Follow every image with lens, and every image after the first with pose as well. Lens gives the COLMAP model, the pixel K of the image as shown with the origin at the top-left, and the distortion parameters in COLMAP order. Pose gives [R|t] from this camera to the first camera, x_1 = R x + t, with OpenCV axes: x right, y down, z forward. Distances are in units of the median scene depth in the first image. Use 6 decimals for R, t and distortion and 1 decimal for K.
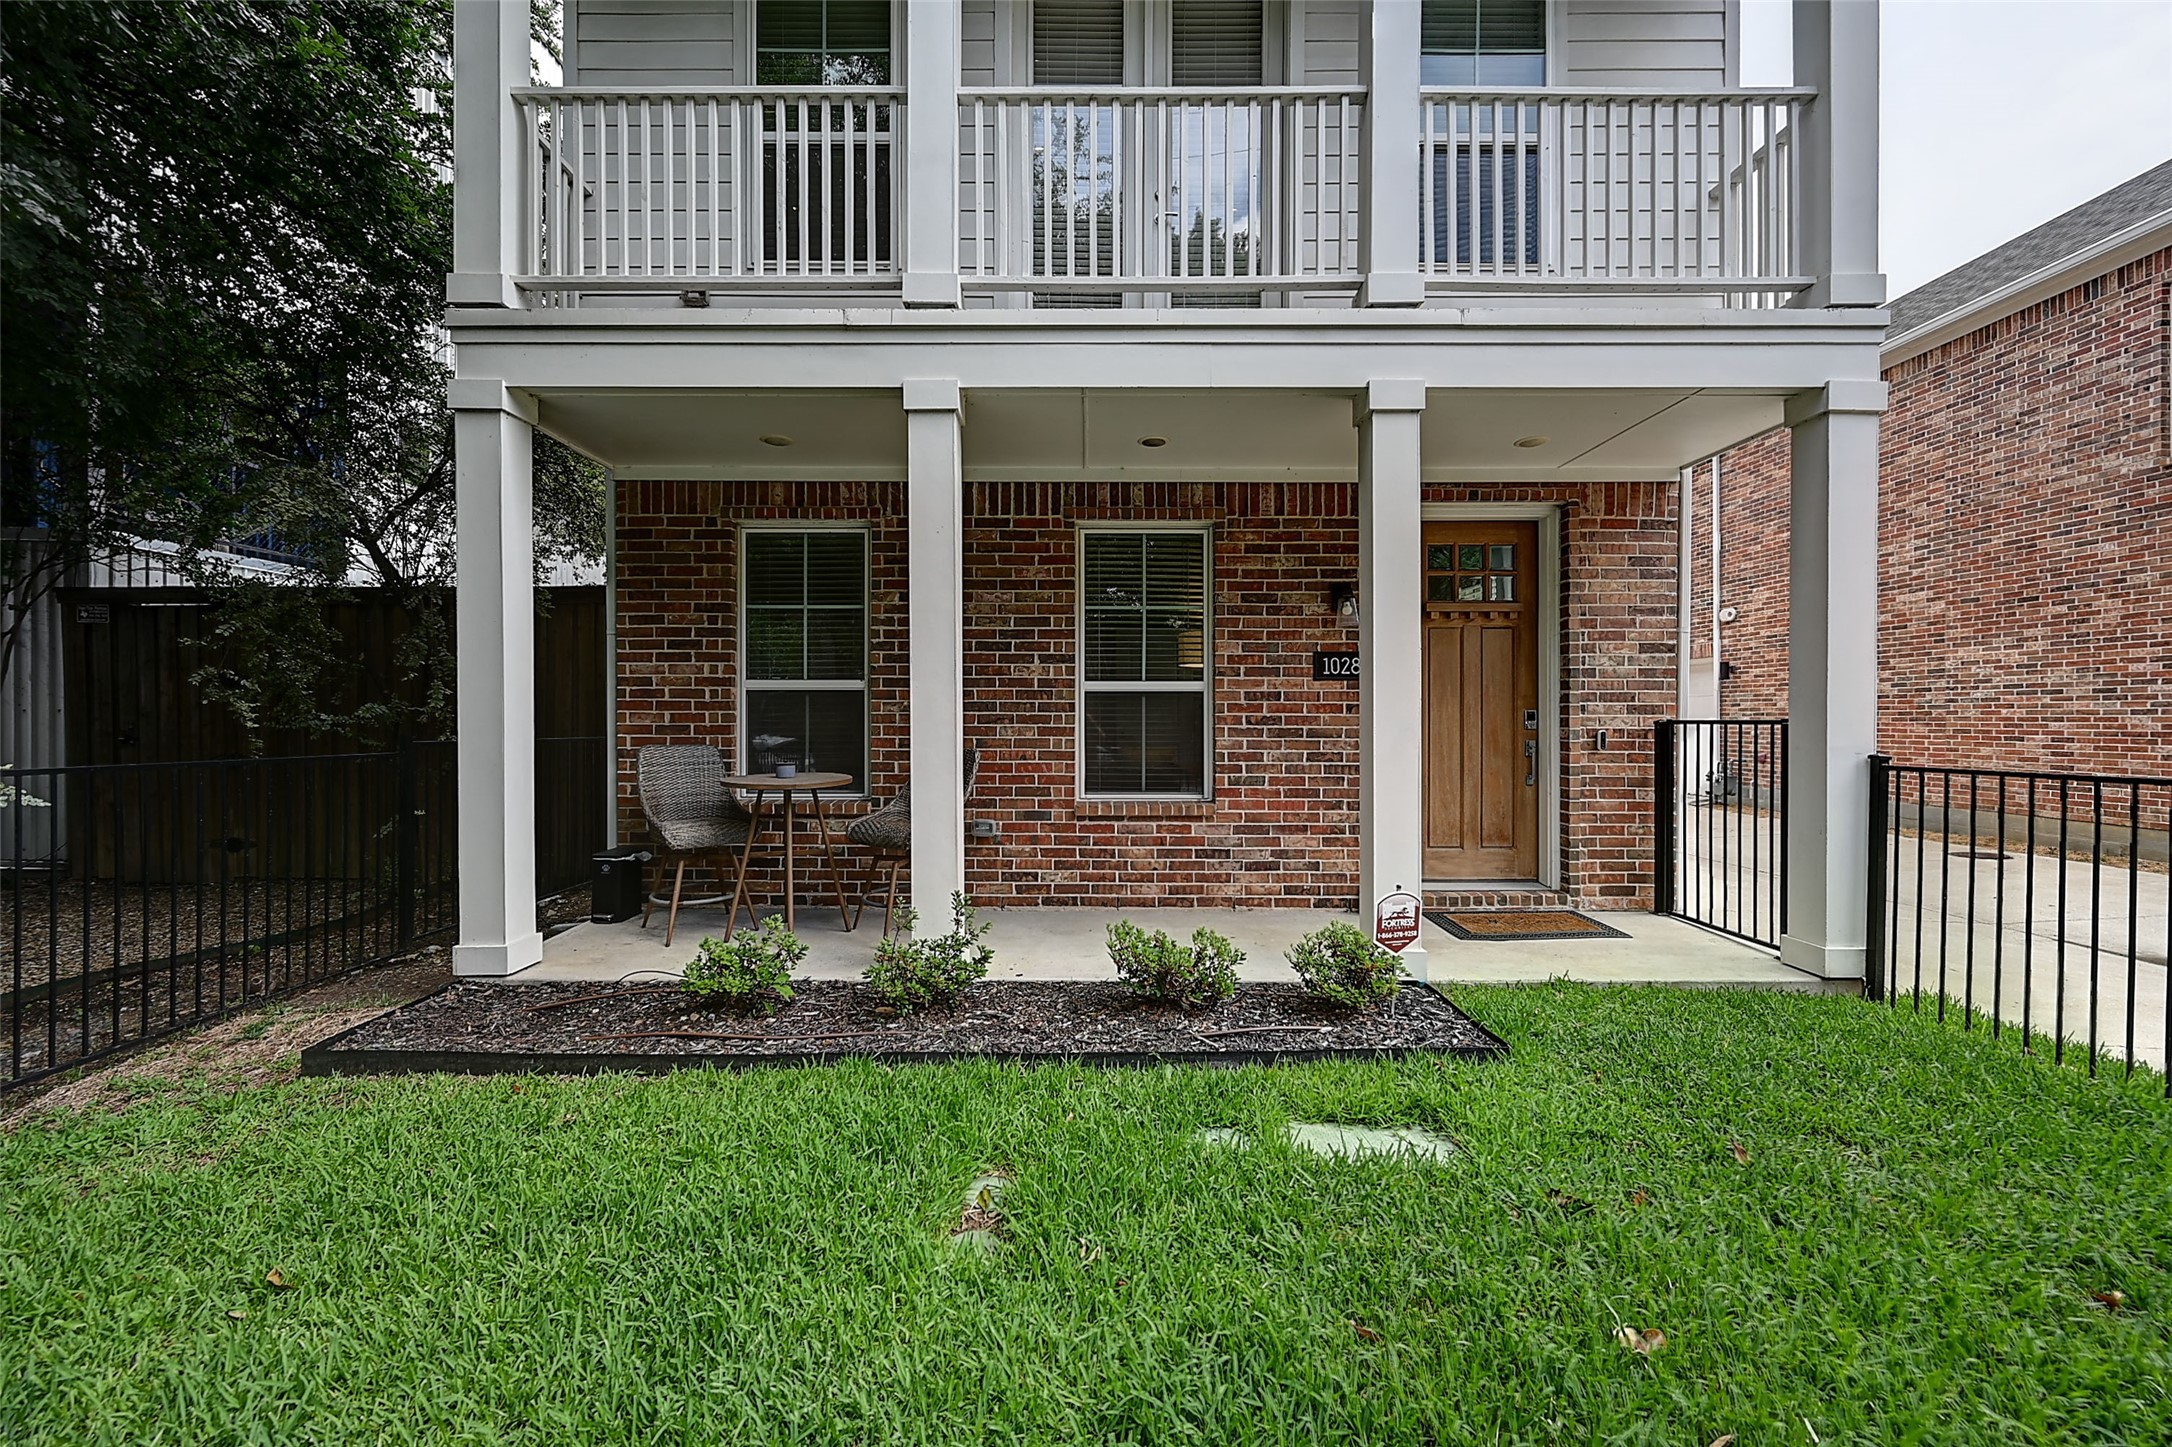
lens RADIAL K [[888.1, 0, 1019.8], [0, 888.1, 725.9], [0, 0, 1]] dist [0.002476, -0.000327]
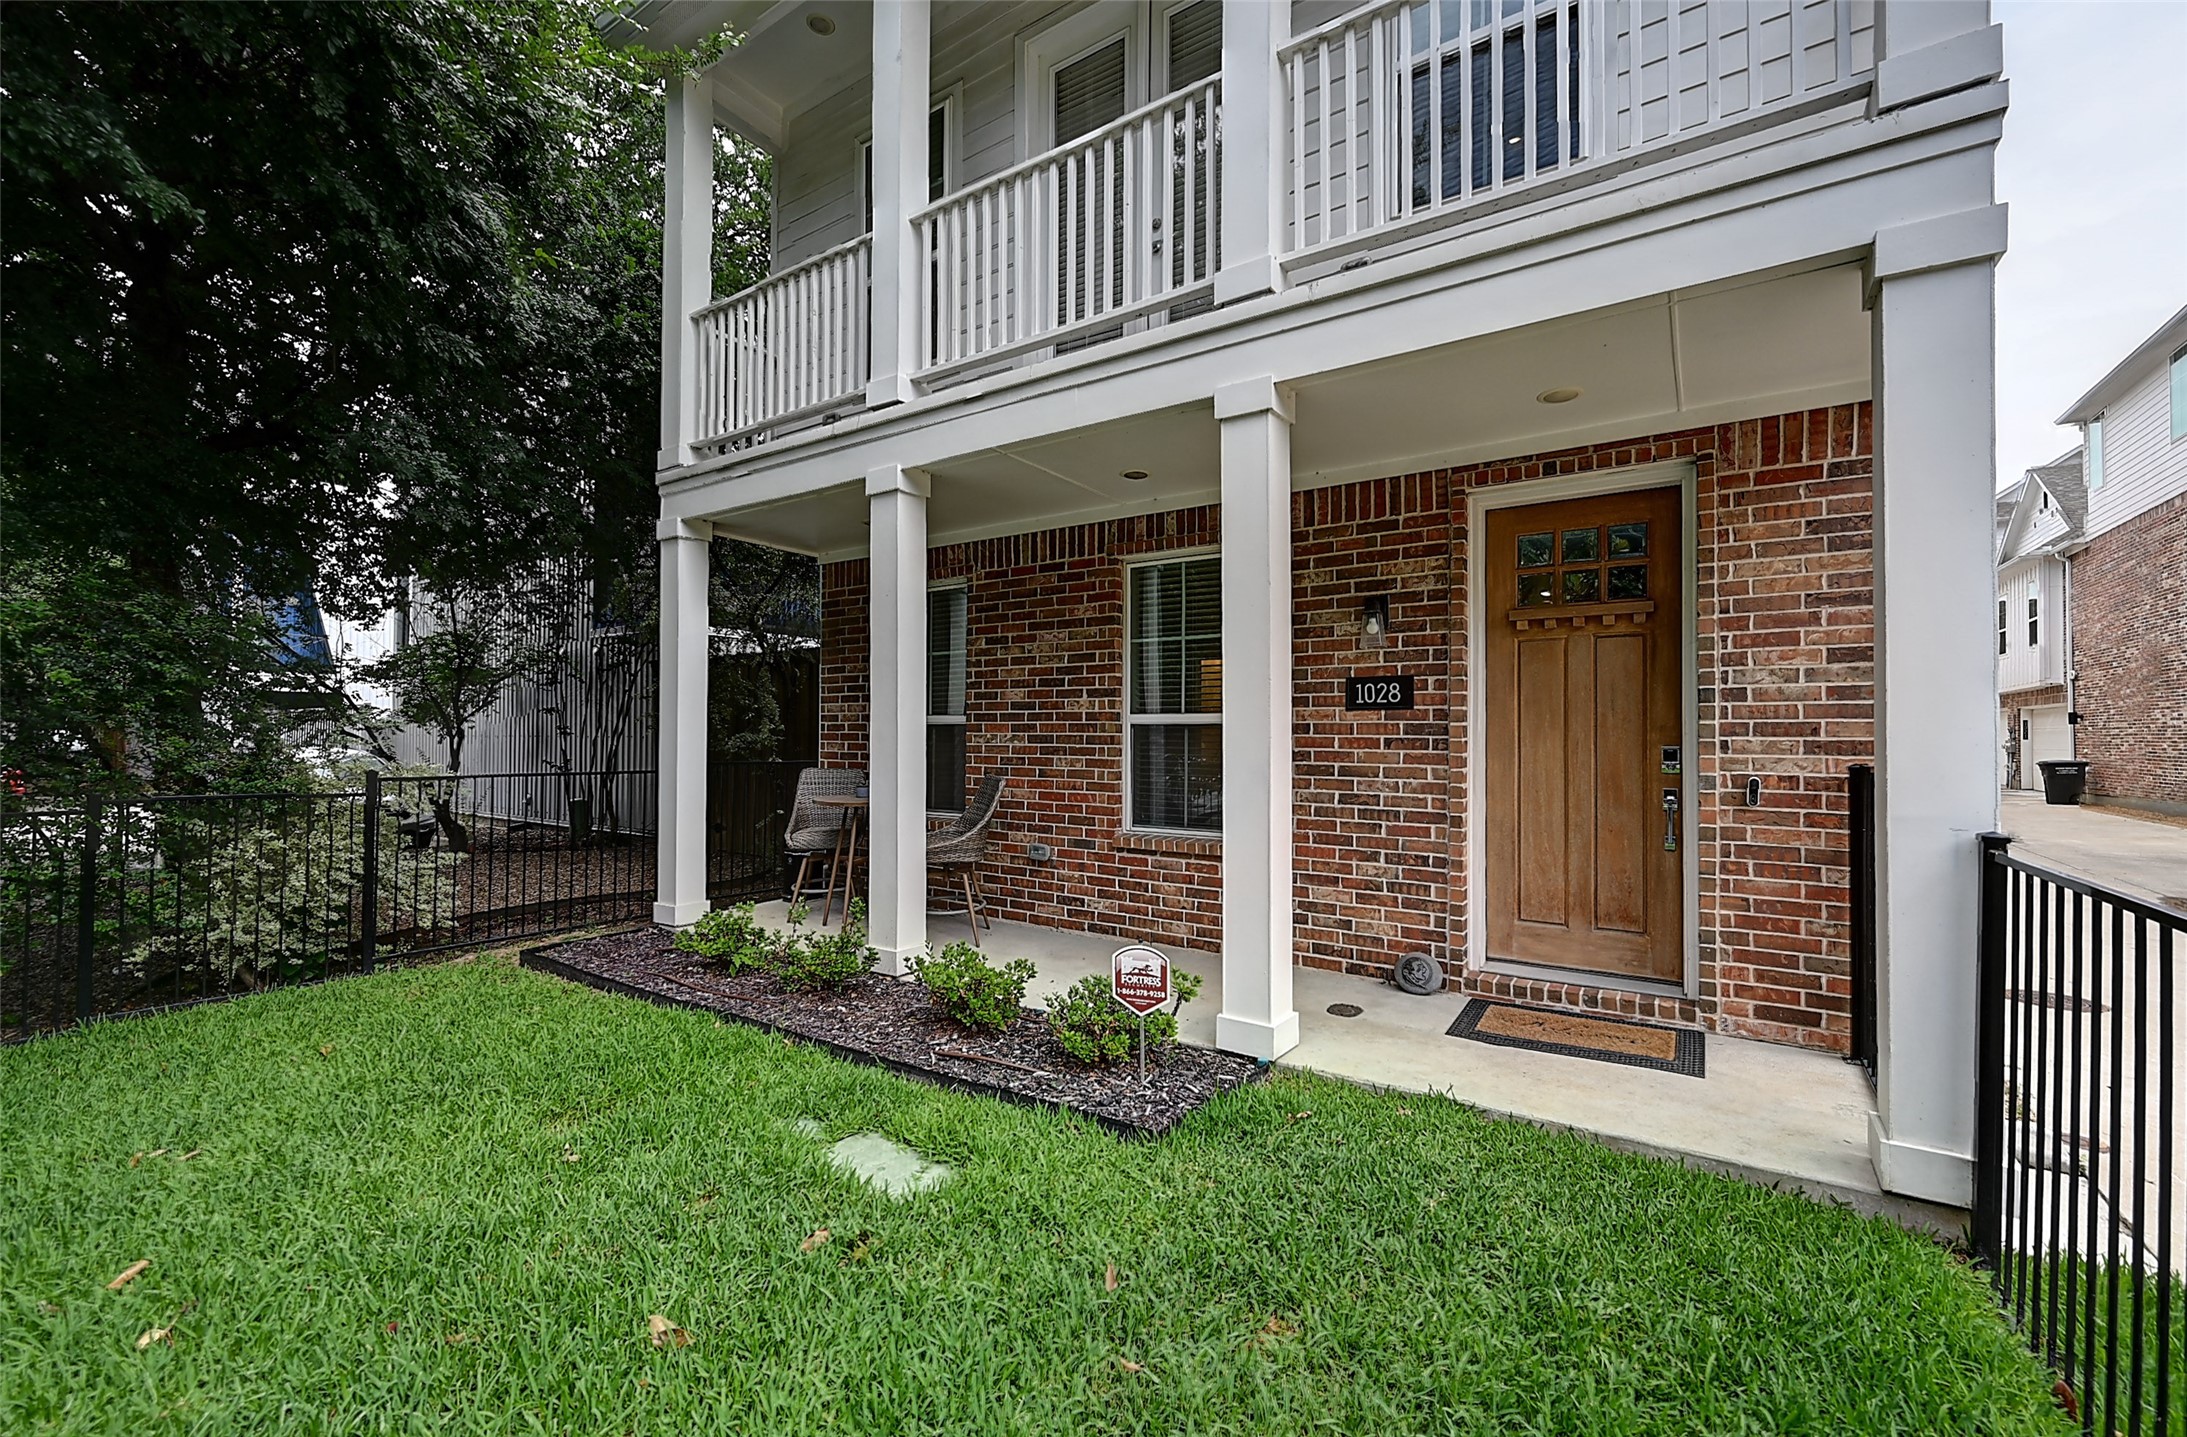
lens RADIAL K [[887.9, 0, 1004.6], [0, 887.9, 733.6], [0, 0, 1]] dist [0.004218, 0.000359]
pose [[0.818084, -0.000838, -0.575098, 0.550963], [-0.004252, 0.999963, -0.007505, -0.020550], [0.575083, 0.008585, 0.818050, 0.095668]]
